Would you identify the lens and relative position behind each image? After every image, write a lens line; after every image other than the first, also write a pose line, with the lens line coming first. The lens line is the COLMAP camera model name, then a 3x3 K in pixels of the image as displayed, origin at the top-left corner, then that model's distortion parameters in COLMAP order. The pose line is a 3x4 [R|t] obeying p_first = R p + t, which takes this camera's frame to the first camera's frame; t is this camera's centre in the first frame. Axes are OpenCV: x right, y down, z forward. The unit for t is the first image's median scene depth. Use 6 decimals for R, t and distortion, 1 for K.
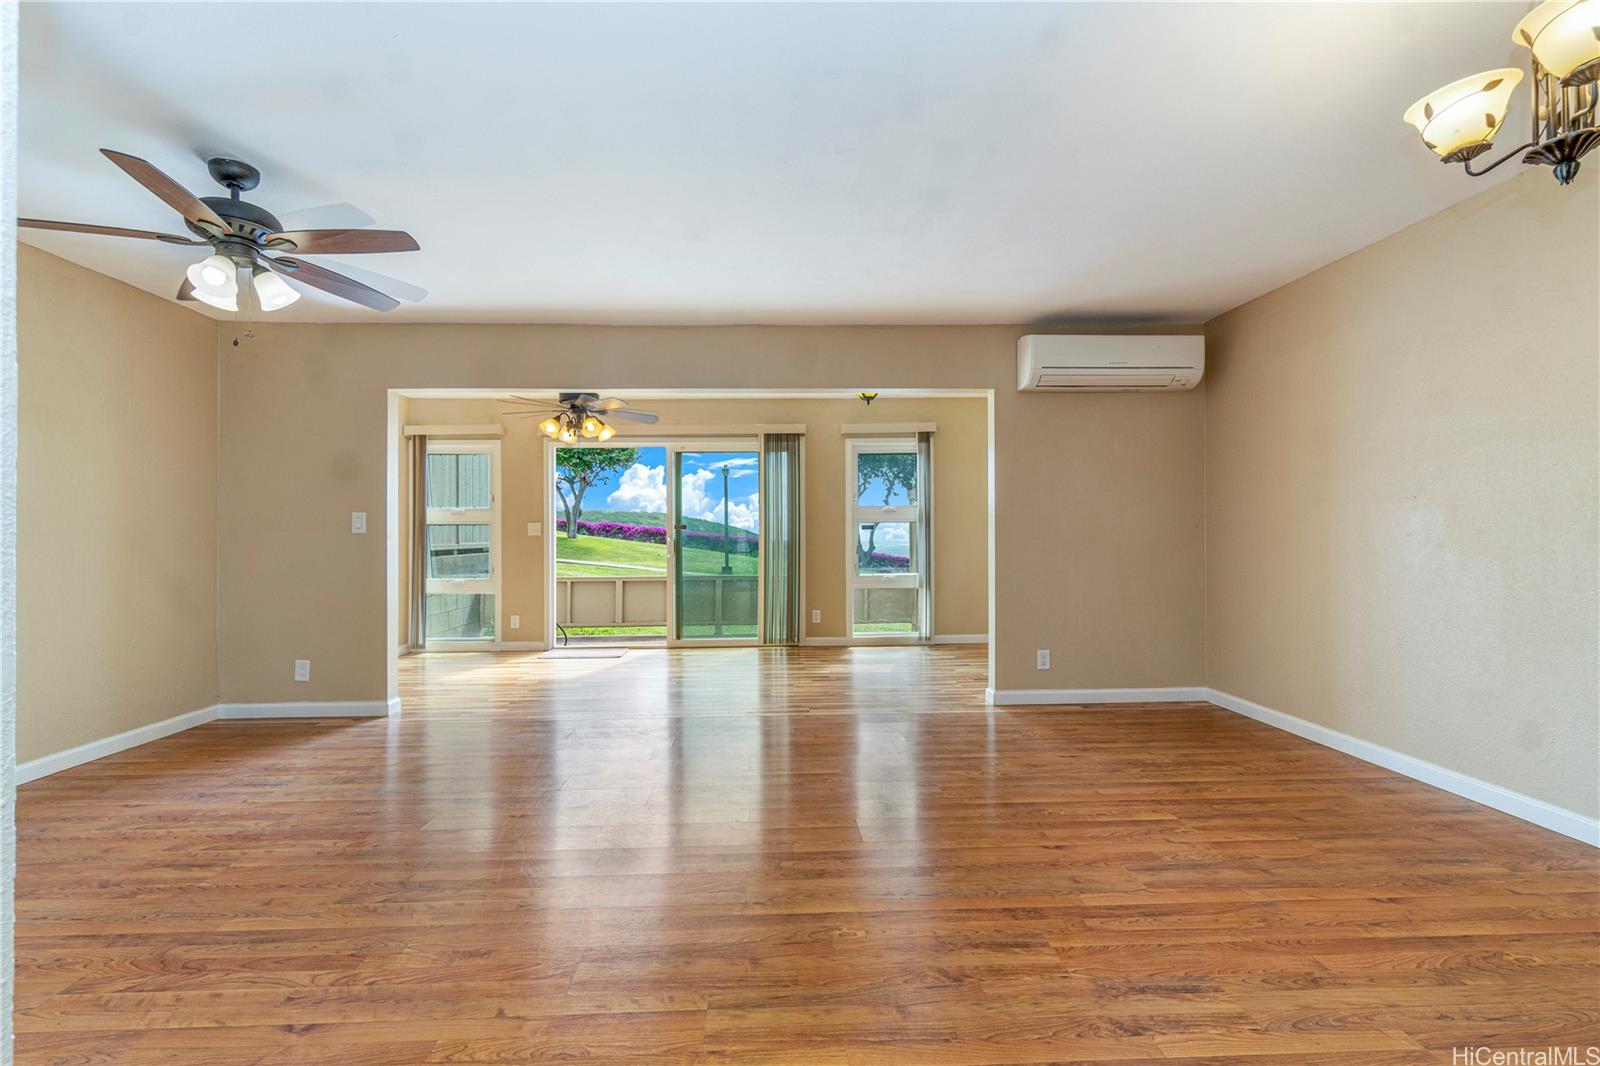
lens RADIAL K [[699.7, 0, 780.6], [0, 699.7, 532.3], [0, 0, 1]] dist [-0.001827, -0.000030]
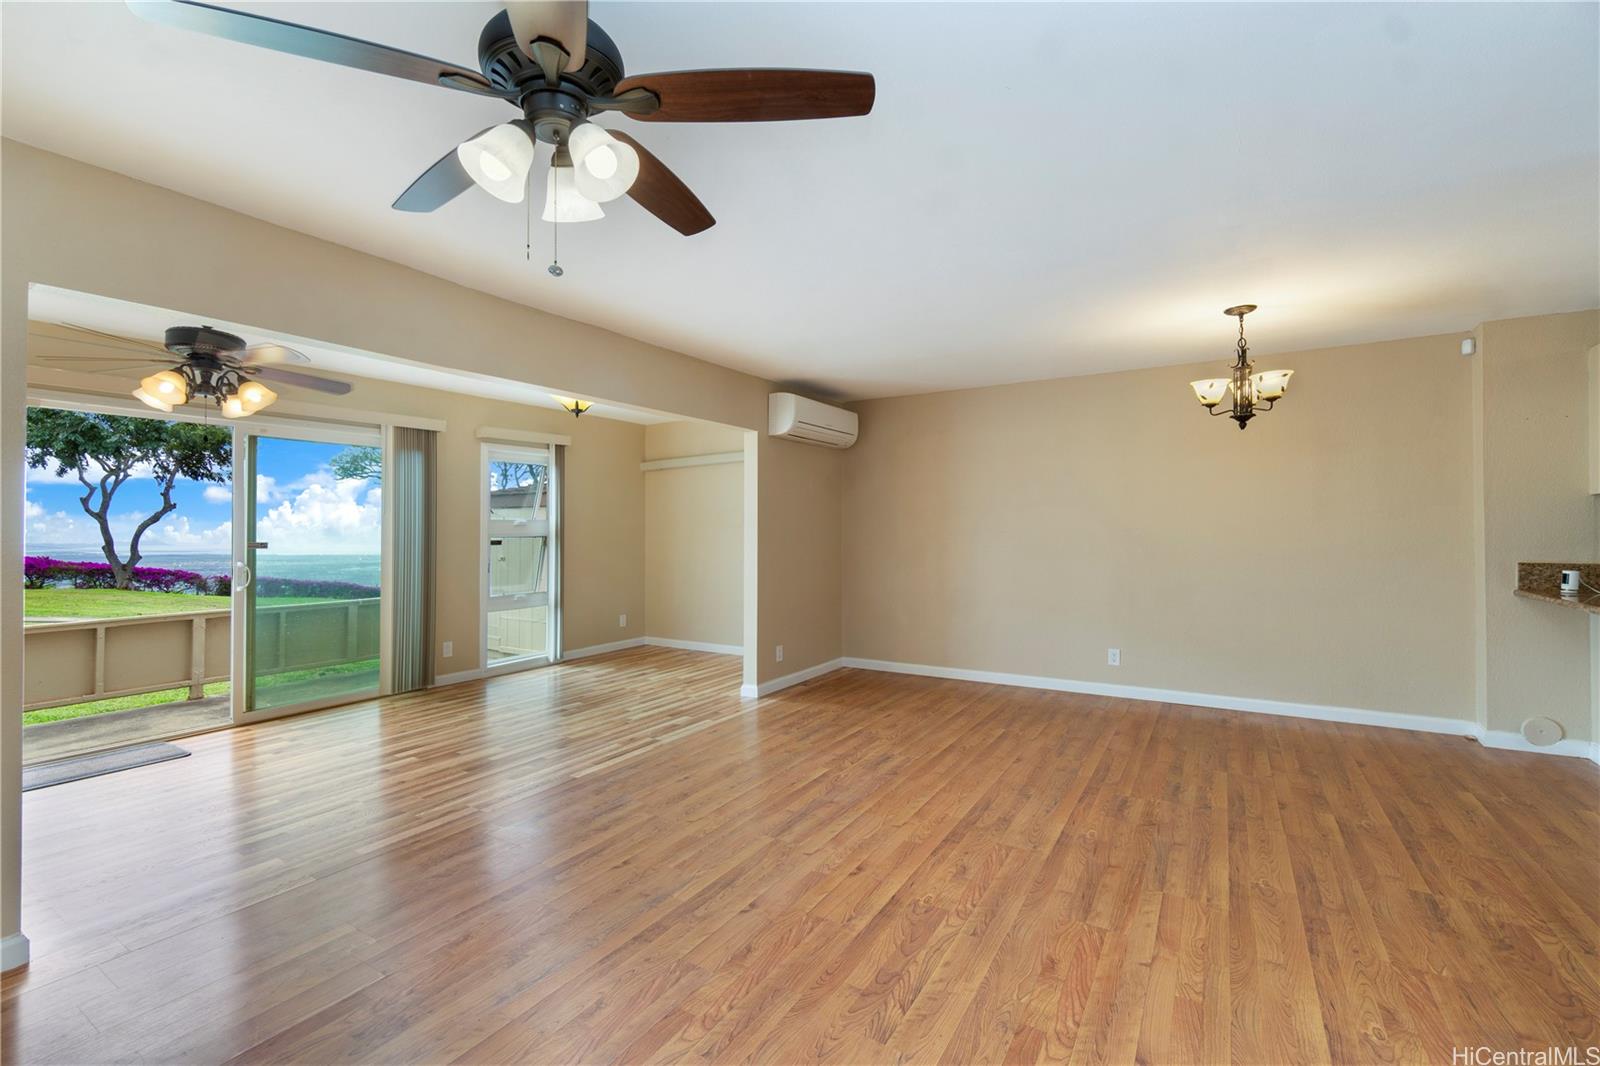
lens RADIAL K [[699.7, 0, 780.6], [0, 699.7, 532.3], [0, 0, 1]] dist [-0.001827, -0.000030]
pose [[0.563197, 0.001088, 0.826322, -0.660333], [-0.001179, 0.999999, -0.000513, -0.033449], [-0.826322, -0.000685, 0.563198, 0.303088]]
